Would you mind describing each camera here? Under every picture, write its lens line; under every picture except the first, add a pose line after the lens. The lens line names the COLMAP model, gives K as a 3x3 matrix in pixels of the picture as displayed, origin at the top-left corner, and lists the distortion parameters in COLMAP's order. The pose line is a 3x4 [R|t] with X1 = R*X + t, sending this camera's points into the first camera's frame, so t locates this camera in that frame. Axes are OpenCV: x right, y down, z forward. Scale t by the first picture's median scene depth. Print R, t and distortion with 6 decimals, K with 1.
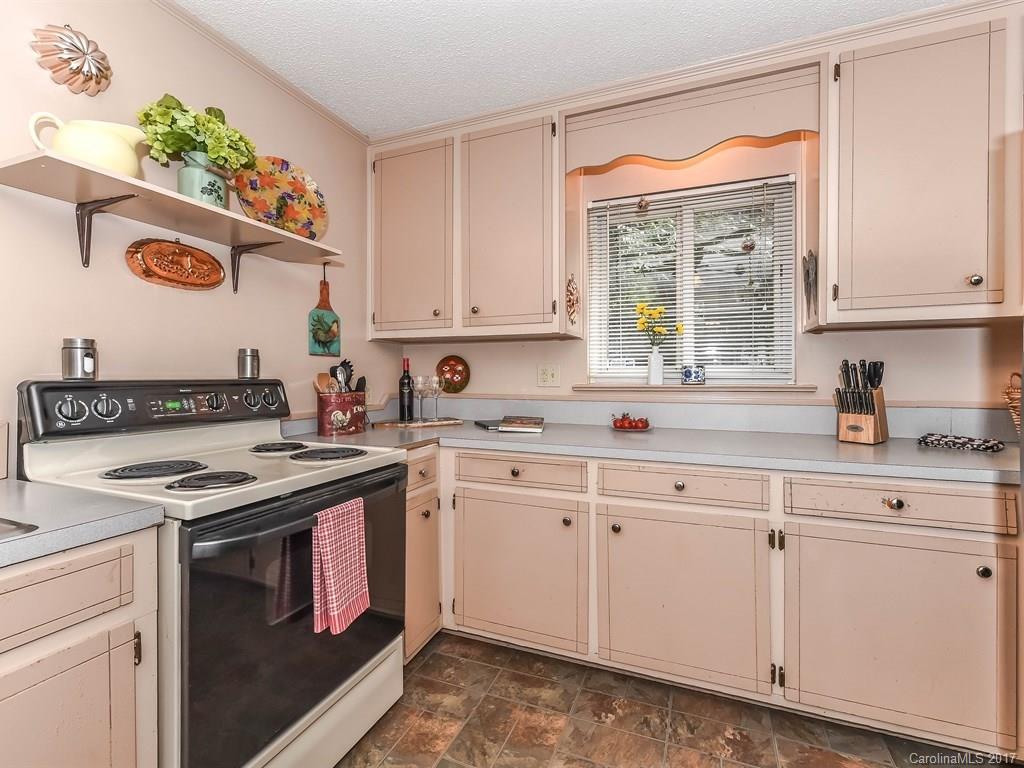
lens RADIAL K [[473.7, 0, 512.5], [0, 473.7, 376.1], [0, 0, 1]] dist [0.007314, -0.002121]
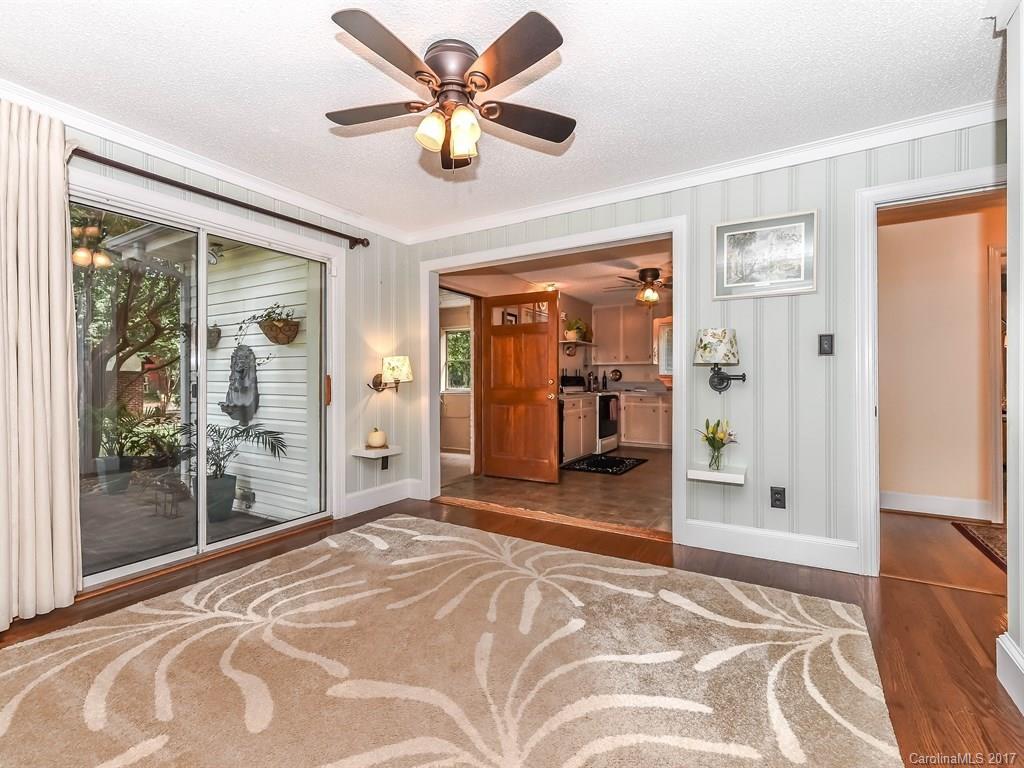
lens RADIAL K [[473.7, 0, 515.8], [0, 473.7, 382.6], [0, 0, 1]] dist [0.007314, -0.002121]
pose [[0.988914, 0.001466, -0.148484, -0.471778], [-0.000612, 0.999983, 0.005801, 0.039978], [0.148490, -0.005646, 0.988898, -3.272306]]
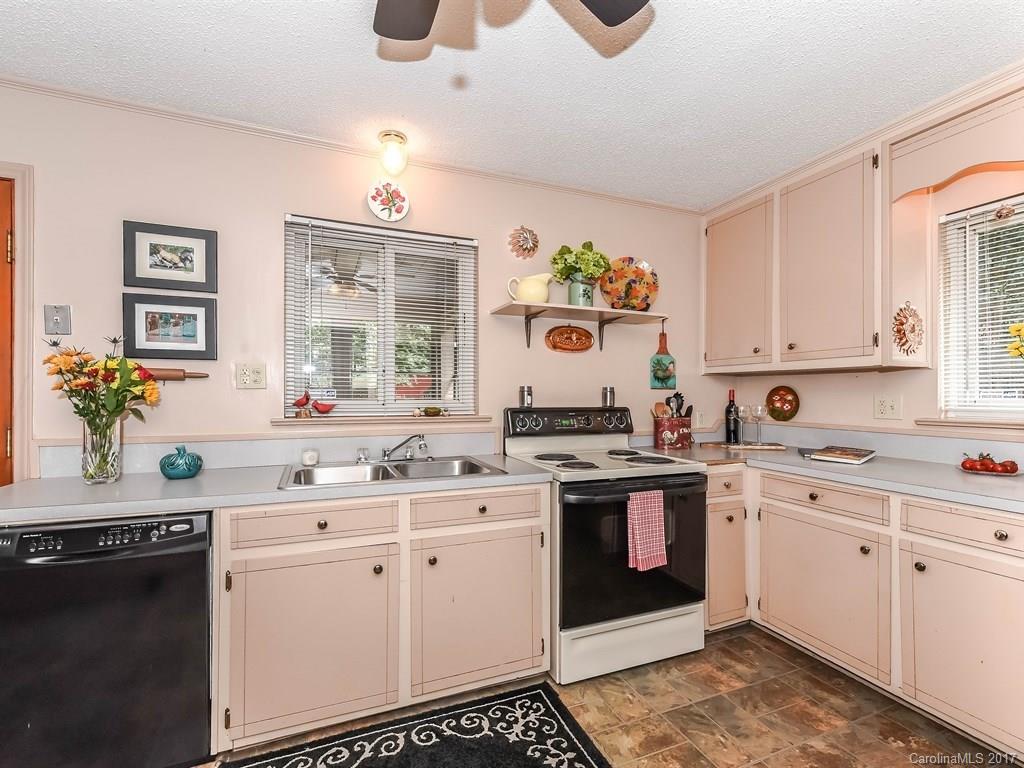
lens RADIAL K [[473.7, 0, 501.5], [0, 473.7, 393.2], [0, 0, 1]] dist [0.007314, -0.002121]
pose [[0.686000, 0.000349, -0.727601, 0.329201], [-0.002643, 0.999994, -0.002012, -0.034956], [0.727597, 0.003304, 0.685997, -0.305990]]
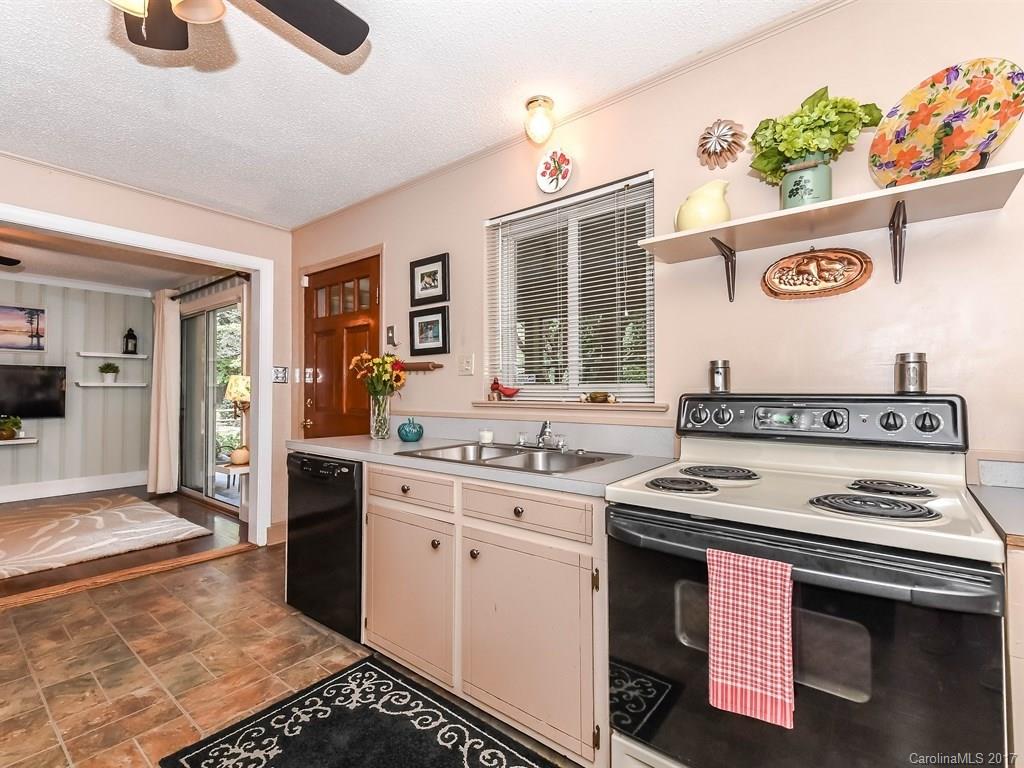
lens RADIAL K [[473.7, 0, 502.1], [0, 473.7, 387.3], [0, 0, 1]] dist [0.007314, -0.002121]
pose [[-0.291423, -0.011654, -0.956523, 0.365855], [-0.002899, 0.999932, -0.011300, 0.007303], [0.956590, -0.000520, -0.291437, 0.629542]]
